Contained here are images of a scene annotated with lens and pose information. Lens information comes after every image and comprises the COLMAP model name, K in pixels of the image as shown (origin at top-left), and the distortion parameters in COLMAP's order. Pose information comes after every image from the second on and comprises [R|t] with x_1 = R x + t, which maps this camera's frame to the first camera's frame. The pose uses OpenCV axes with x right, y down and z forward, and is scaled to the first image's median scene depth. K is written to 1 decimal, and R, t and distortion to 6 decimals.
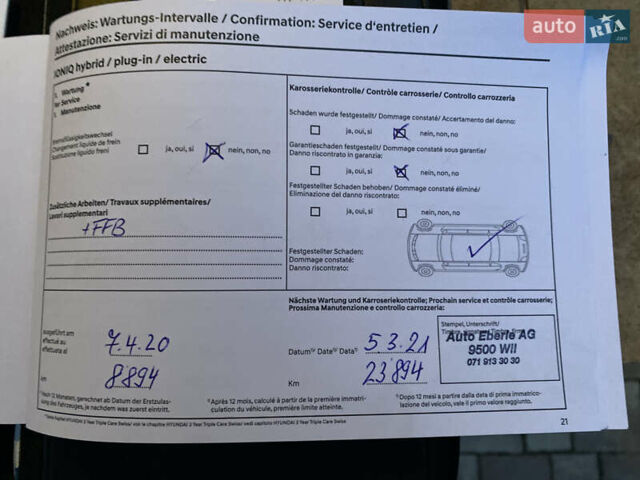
lens RADIAL K [[487.7, 0, 320.0], [0, 487.7, 240.0], [0, 0, 1]] dist [0.019299, -0.009857]
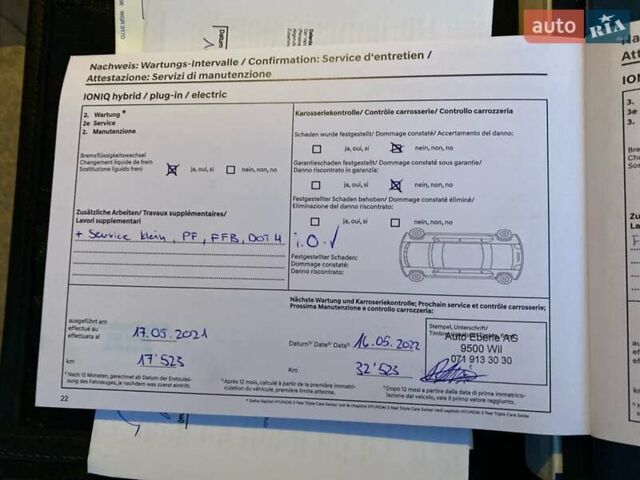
lens RADIAL K [[487.7, 0, 320.0], [0, 487.7, 240.0], [0, 0, 1]] dist [0.019299, -0.009857]
pose [[0.999691, 0.024867, -0.000336, 0.002727], [-0.024868, 0.999675, -0.005615, -0.009686], [0.000197, 0.005622, 0.999984, -0.127952]]
